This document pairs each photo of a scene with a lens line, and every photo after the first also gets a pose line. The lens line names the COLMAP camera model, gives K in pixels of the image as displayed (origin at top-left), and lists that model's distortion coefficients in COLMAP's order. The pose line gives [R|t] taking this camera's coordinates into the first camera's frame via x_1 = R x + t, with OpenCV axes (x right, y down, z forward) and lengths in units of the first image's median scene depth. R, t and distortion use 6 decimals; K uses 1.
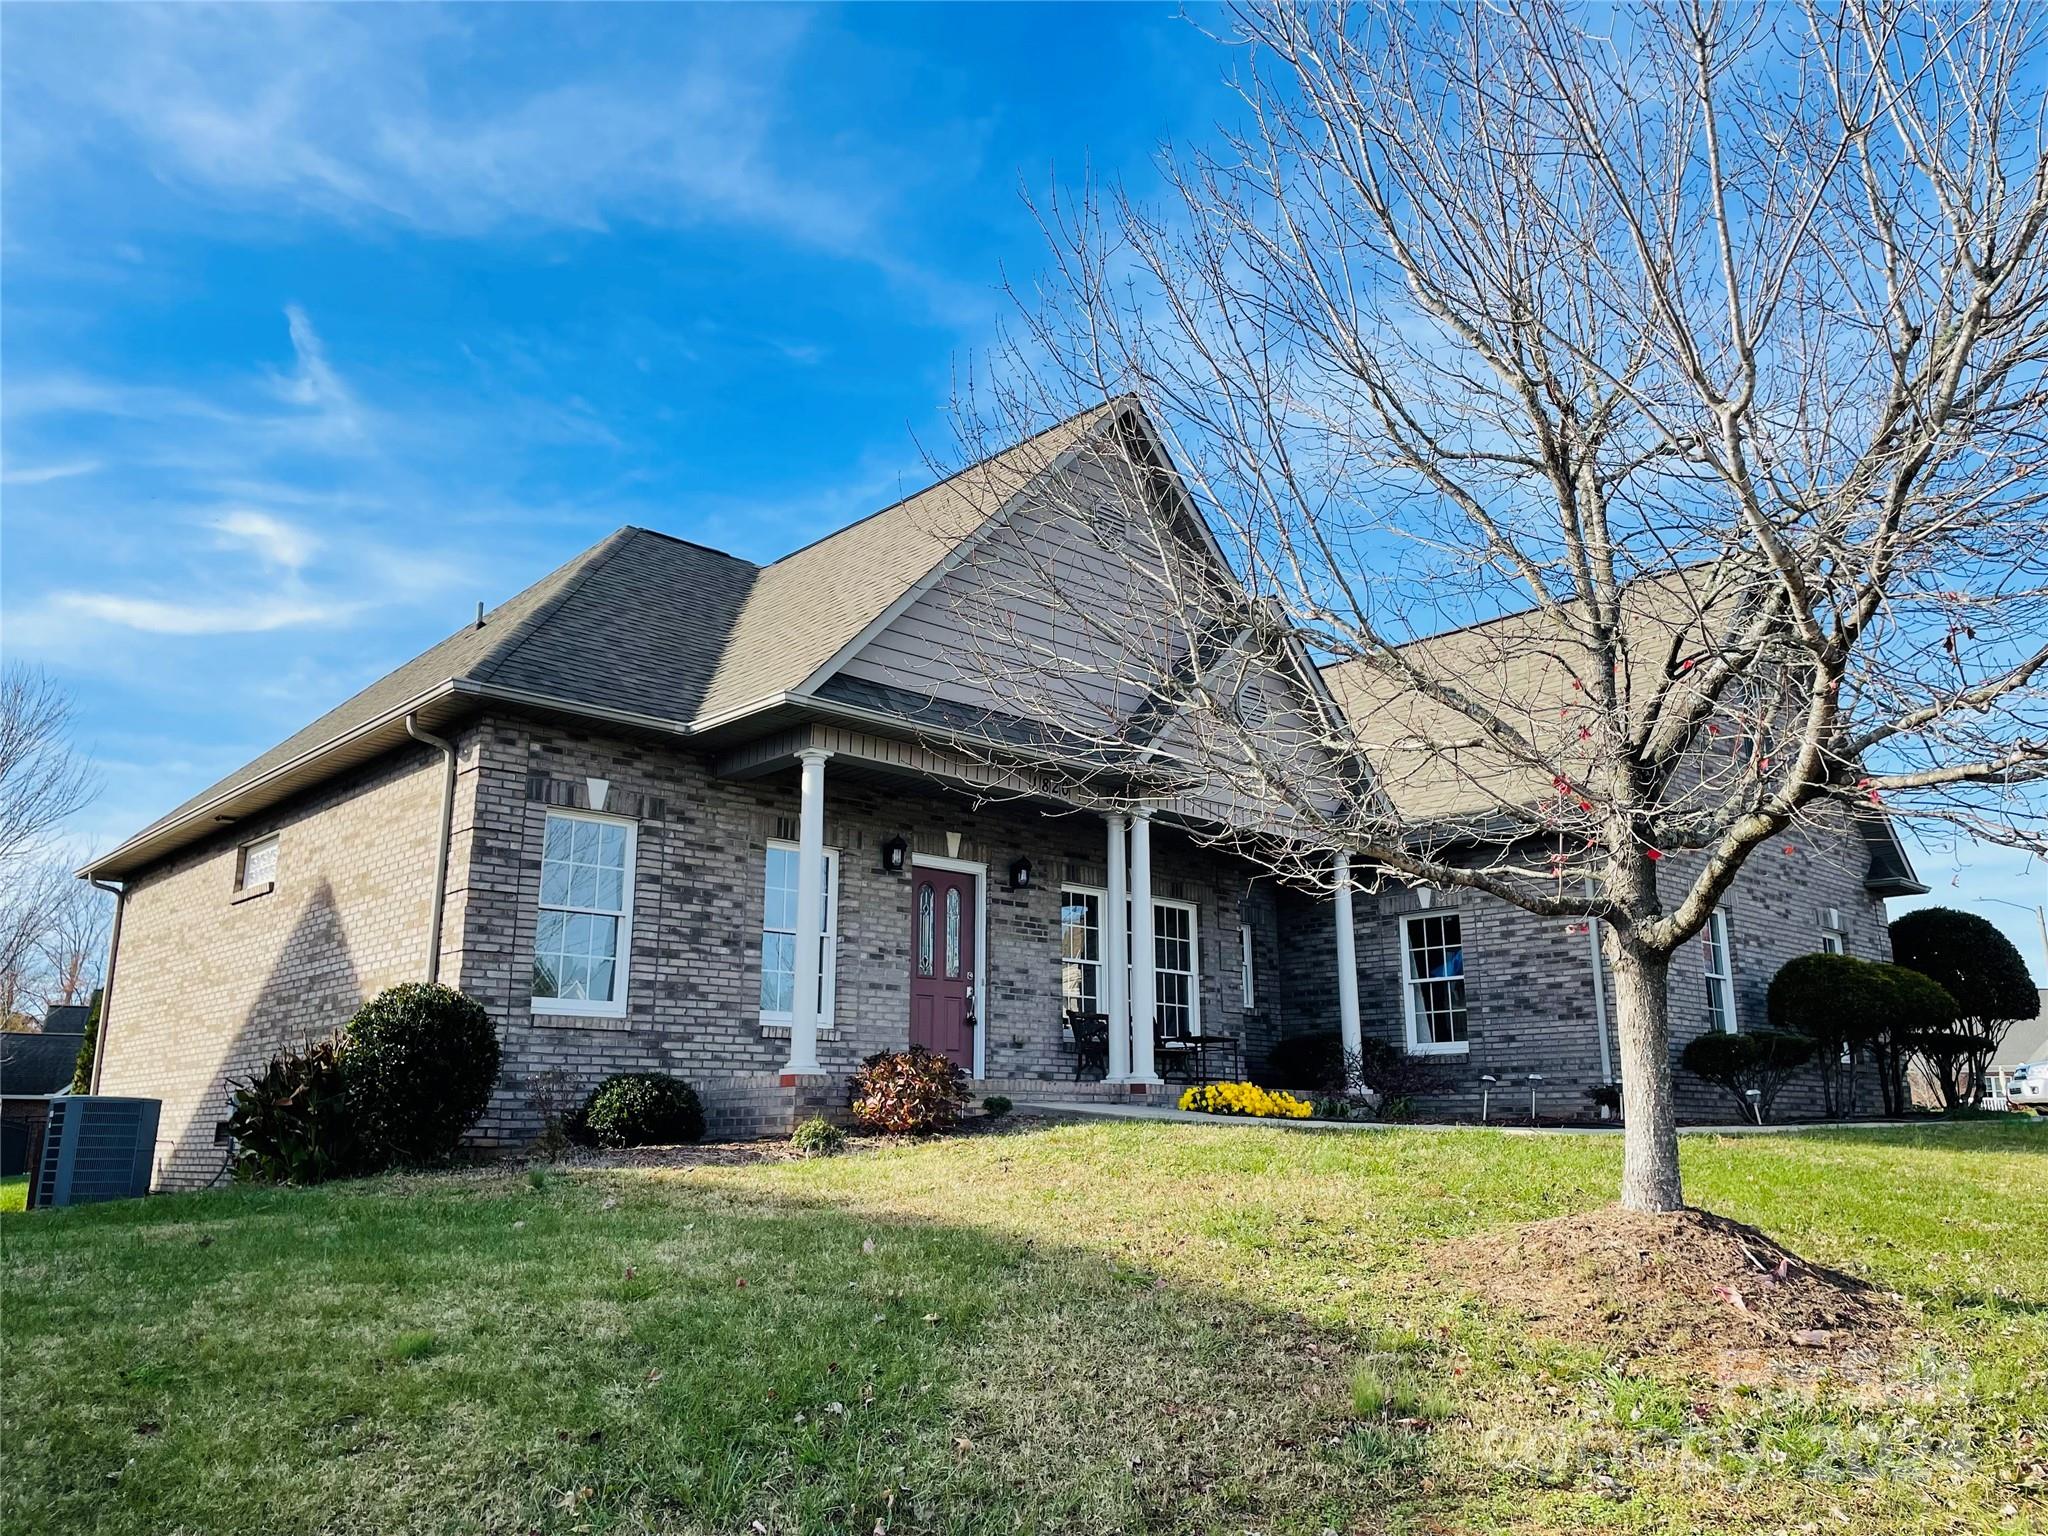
lens RADIAL K [[1532.7, 0, 1048.4], [0, 1532.7, 772.8], [0, 0, 1]] dist [0.114642, -0.154881]
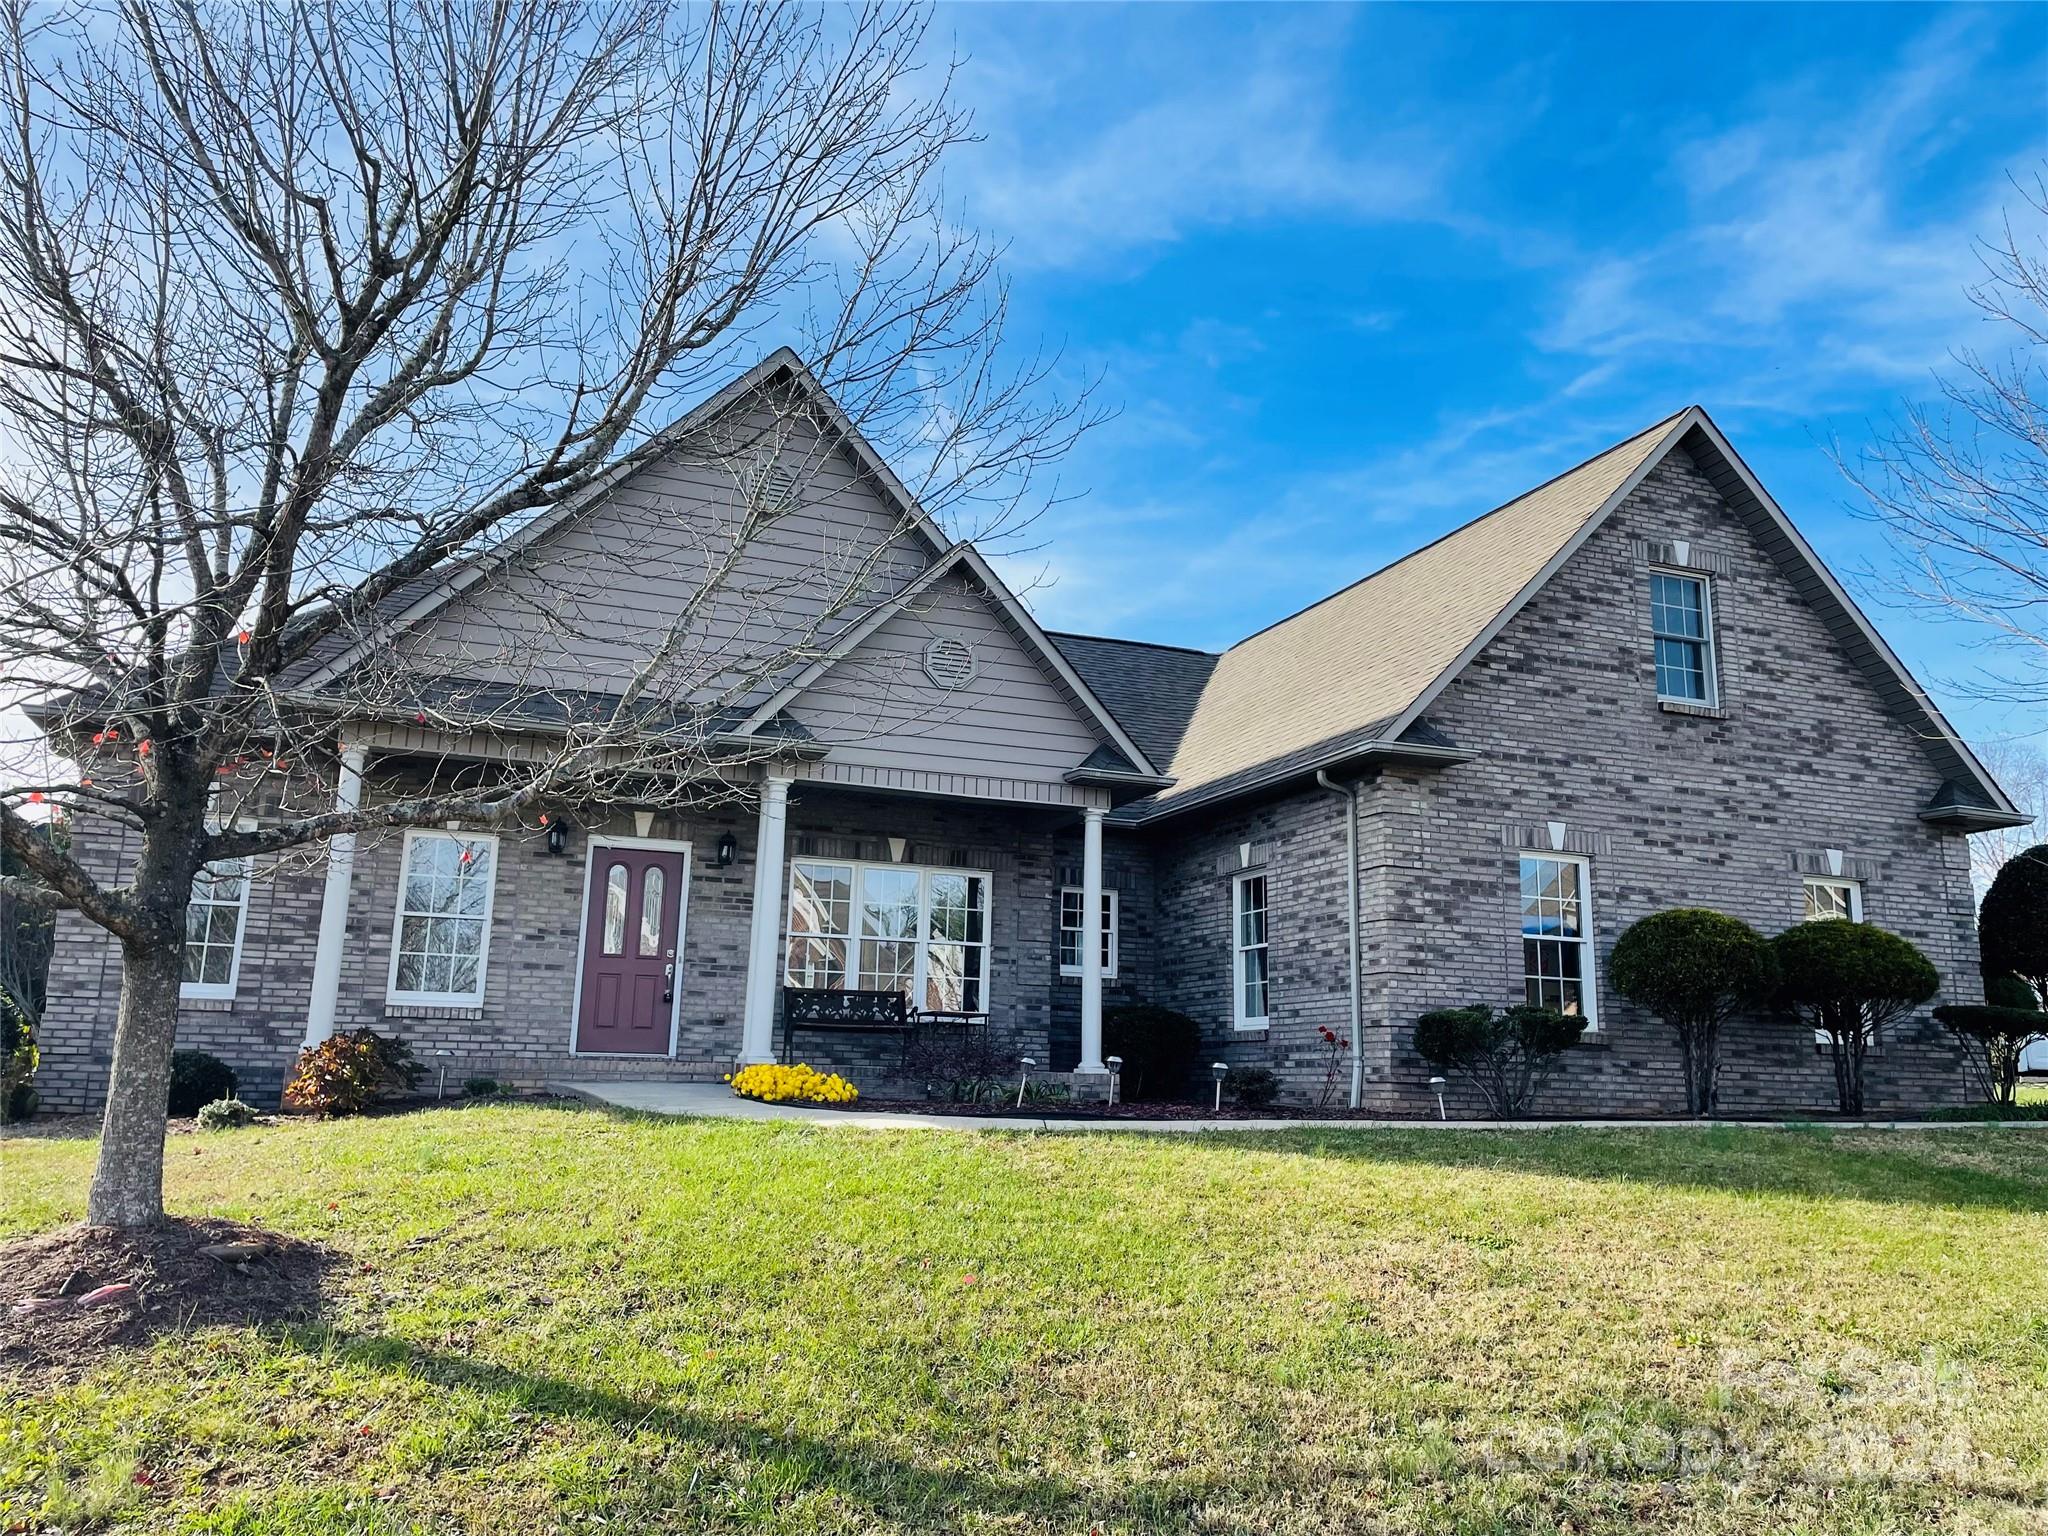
lens RADIAL K [[1532.7, 0, 1048.4], [0, 1532.7, 772.8], [0, 0, 1]] dist [0.114642, -0.154881]
pose [[0.928133, -0.053383, -0.368400, 0.590903], [0.062708, 0.997942, 0.013378, 0.017282], [0.366928, -0.035519, 0.929571, 0.165190]]
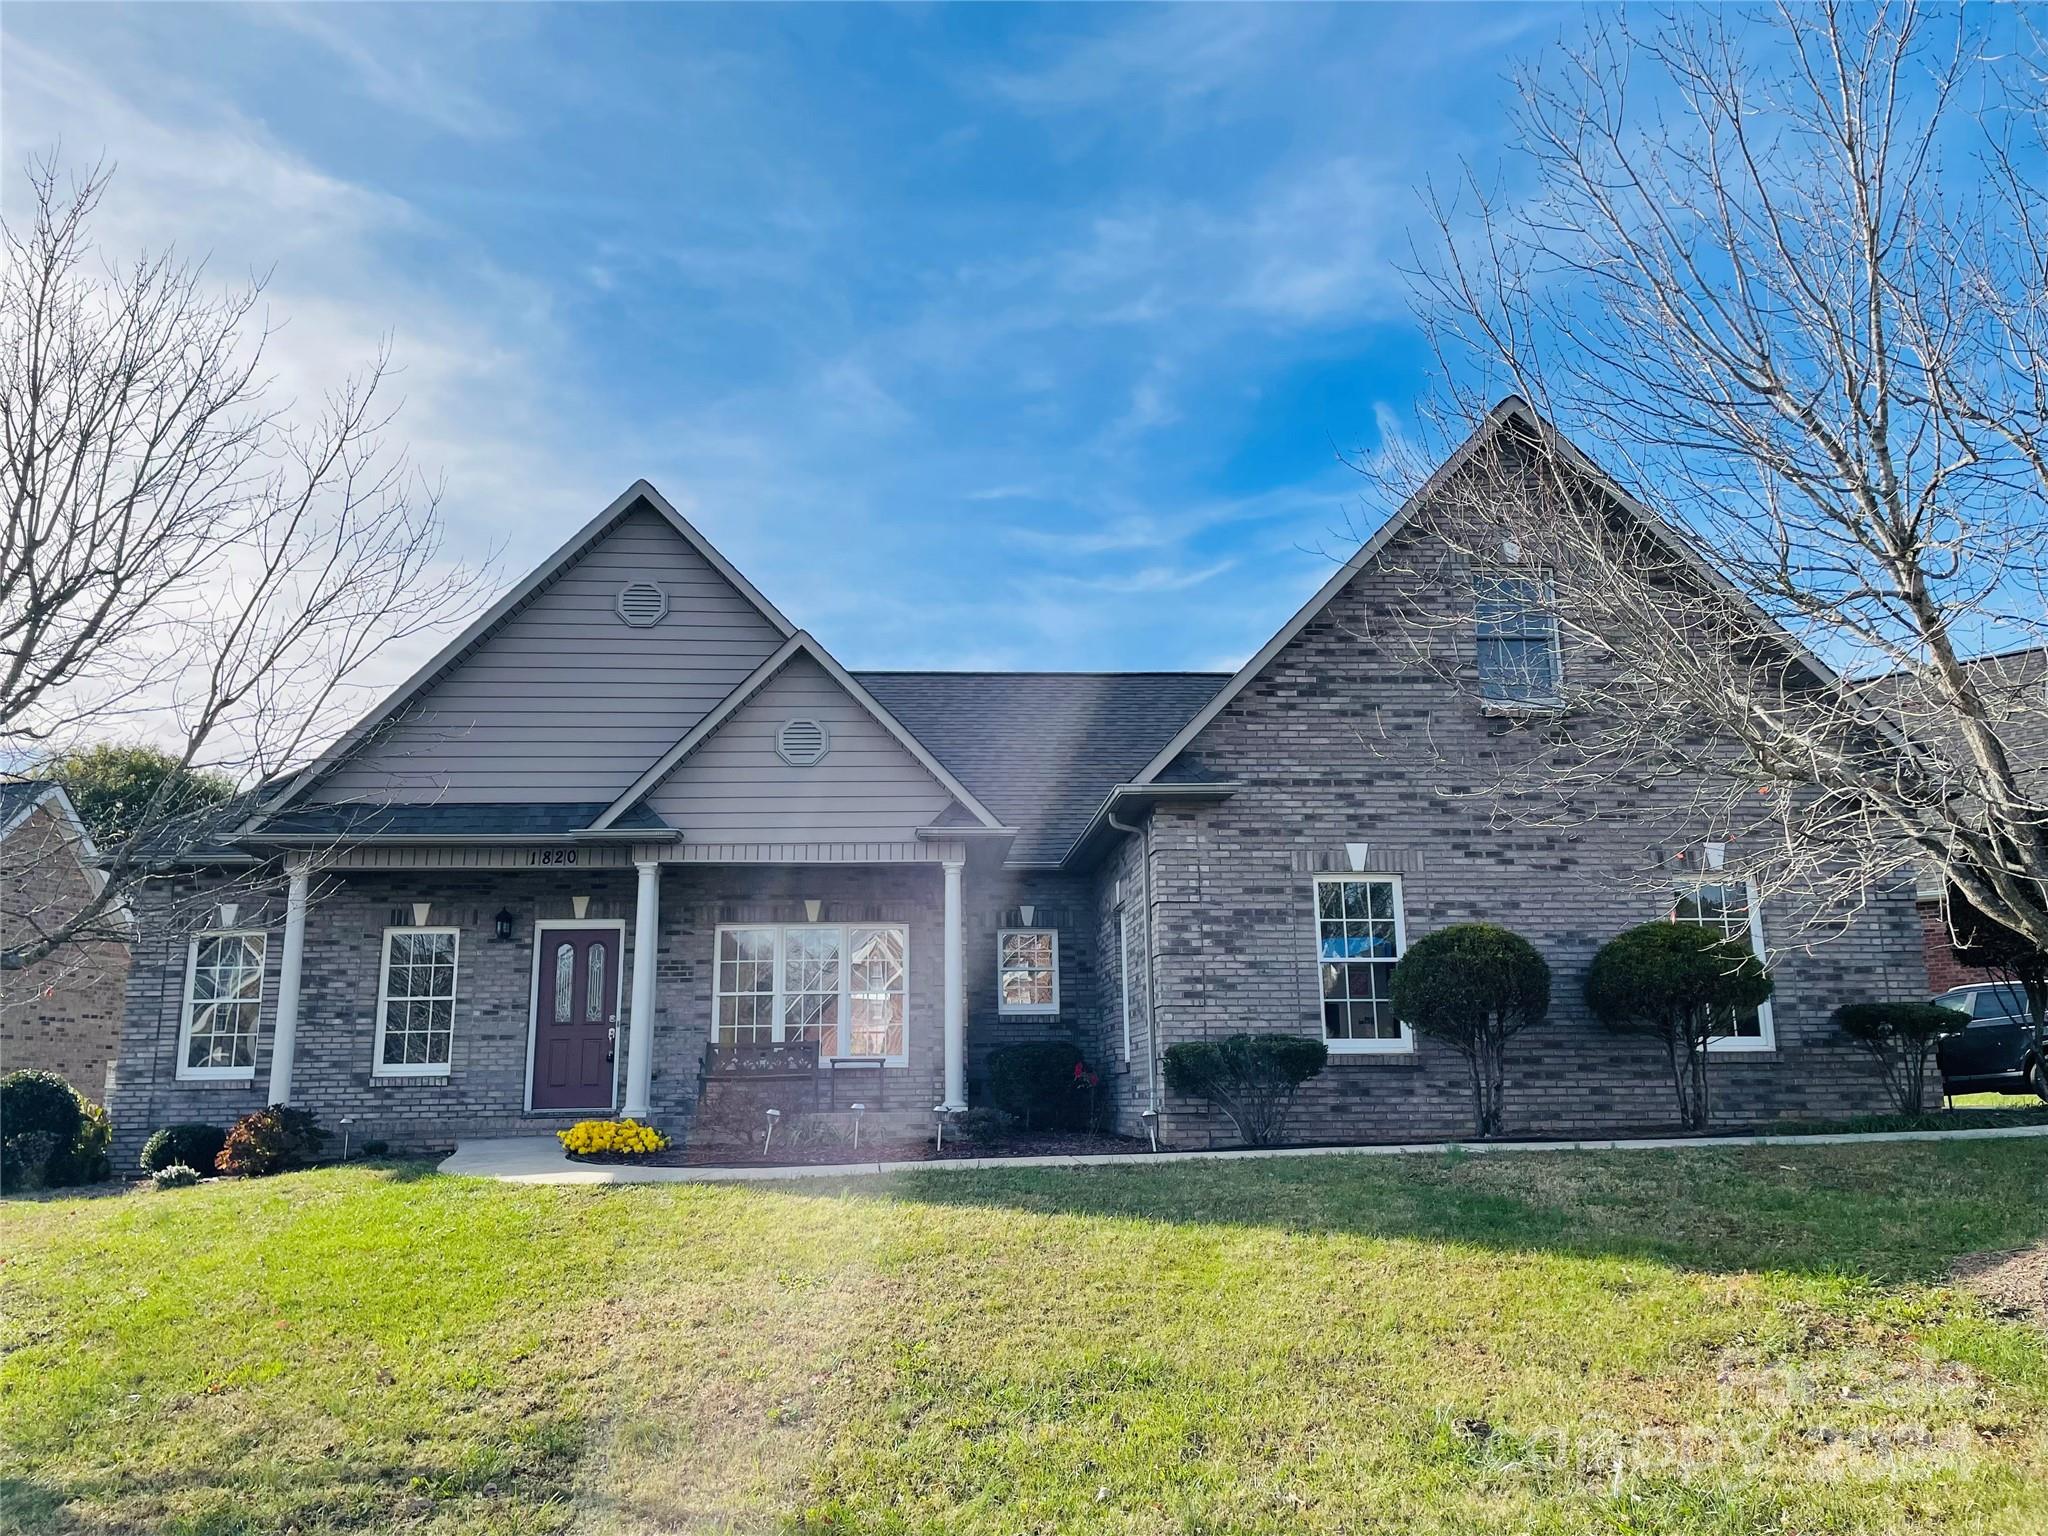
lens RADIAL K [[1539.4, 0, 1024.0], [0, 1539.4, 768.0], [0, 0, 1]] dist [0.121363, -0.167851]
pose [[0.778143, -0.140466, -0.612179, 0.980345], [0.156764, 0.987260, -0.027267, 0.029209], [0.608209, -0.074750, 0.790249, 0.301904]]
